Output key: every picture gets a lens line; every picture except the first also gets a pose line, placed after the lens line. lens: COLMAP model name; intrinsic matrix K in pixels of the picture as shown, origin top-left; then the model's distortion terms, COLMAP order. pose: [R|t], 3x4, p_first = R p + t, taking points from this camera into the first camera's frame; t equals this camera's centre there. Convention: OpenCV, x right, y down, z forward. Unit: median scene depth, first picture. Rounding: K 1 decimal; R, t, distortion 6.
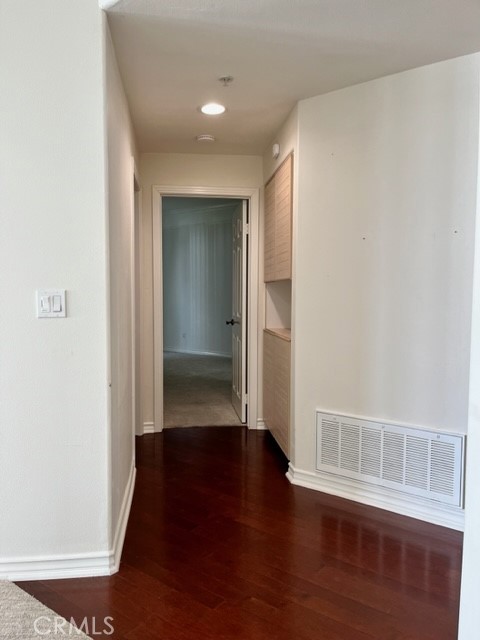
lens RADIAL K [[464.0, 0, 240.0], [0, 464.0, 320.0], [0, 0, 1]] dist [-0.006890, -0.006192]
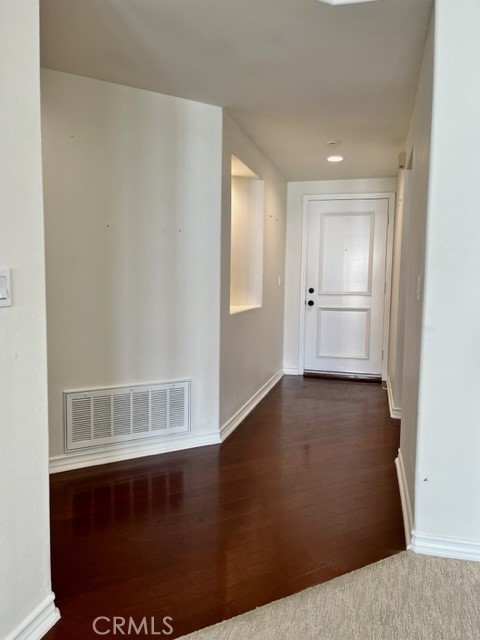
lens RADIAL K [[464.0, 0, 240.0], [0, 464.0, 320.0], [0, 0, 1]] dist [-0.006890, -0.006192]
pose [[0.390993, -0.076813, 0.917183, -0.645735], [0.038462, 0.997005, 0.067102, -0.013802], [-0.919590, 0.009041, 0.392776, 0.283309]]
